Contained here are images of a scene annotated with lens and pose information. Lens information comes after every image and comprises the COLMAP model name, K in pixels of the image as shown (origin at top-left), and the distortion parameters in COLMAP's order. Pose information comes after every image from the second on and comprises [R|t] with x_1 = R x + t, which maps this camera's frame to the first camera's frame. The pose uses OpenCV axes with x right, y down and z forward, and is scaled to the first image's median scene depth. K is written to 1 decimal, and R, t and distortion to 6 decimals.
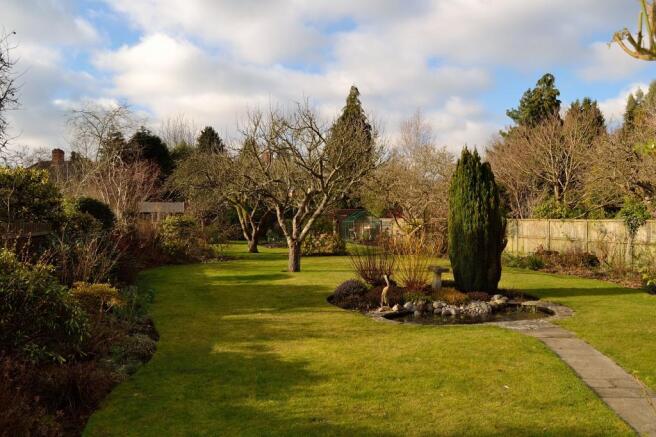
lens RADIAL K [[509.1, 0, 324.7], [0, 509.1, 216.8], [0, 0, 1]] dist [-0.011480, -0.002185]
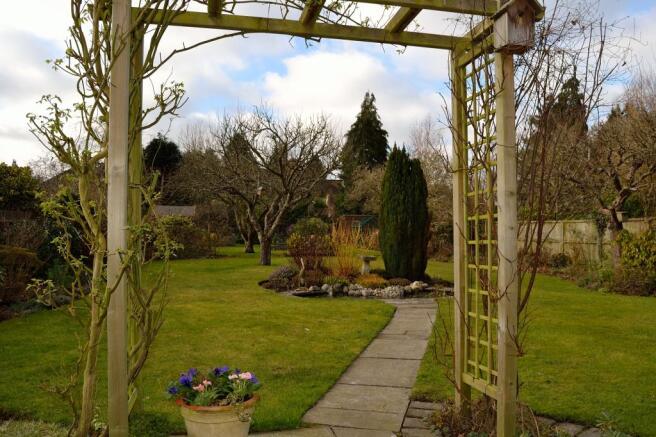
lens RADIAL K [[525.1, 0, 329.9], [0, 525.1, 220.6], [0, 0, 1]] dist [-0.017268, -0.005787]
pose [[0.997031, 0.008363, -0.076545, 0.150423], [-0.009528, 0.999844, -0.014867, 0.027513], [0.076409, 0.015552, 0.996955, -0.075618]]
